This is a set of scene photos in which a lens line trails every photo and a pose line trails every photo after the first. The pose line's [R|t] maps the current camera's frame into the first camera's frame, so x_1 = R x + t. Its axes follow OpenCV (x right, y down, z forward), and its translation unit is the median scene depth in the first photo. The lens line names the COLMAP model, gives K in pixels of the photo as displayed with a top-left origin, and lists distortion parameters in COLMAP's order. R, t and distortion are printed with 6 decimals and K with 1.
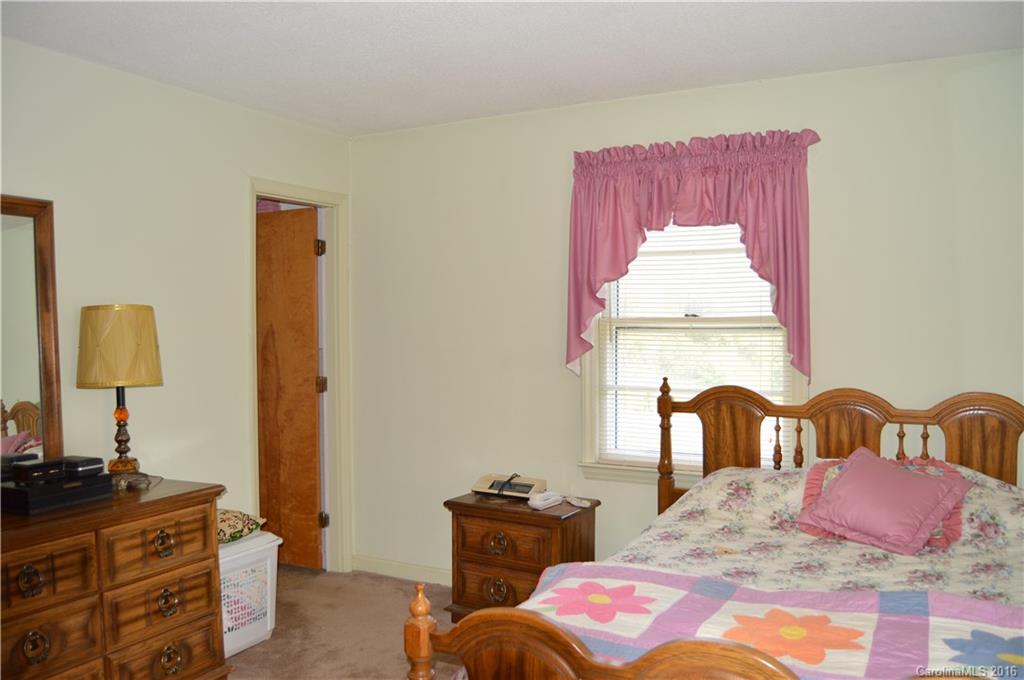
lens RADIAL K [[820.1, 0, 512.0], [0, 820.1, 340.0], [0, 0, 1]] dist [-0.104559, 0.063079]
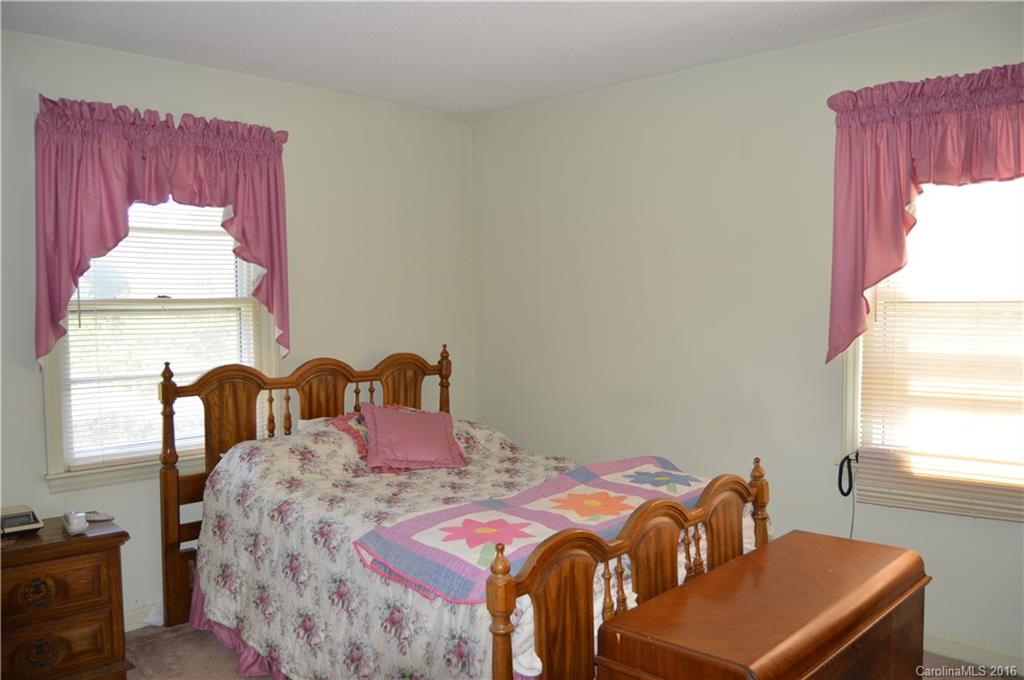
lens RADIAL K [[820.1, 0, 512.0], [0, 820.1, 340.0], [0, 0, 1]] dist [-0.104559, 0.063079]
pose [[0.286815, -0.045546, 0.956903, -0.608654], [0.026667, 0.998862, 0.039550, -0.006200], [-0.957615, 0.014174, 0.287704, 0.360191]]
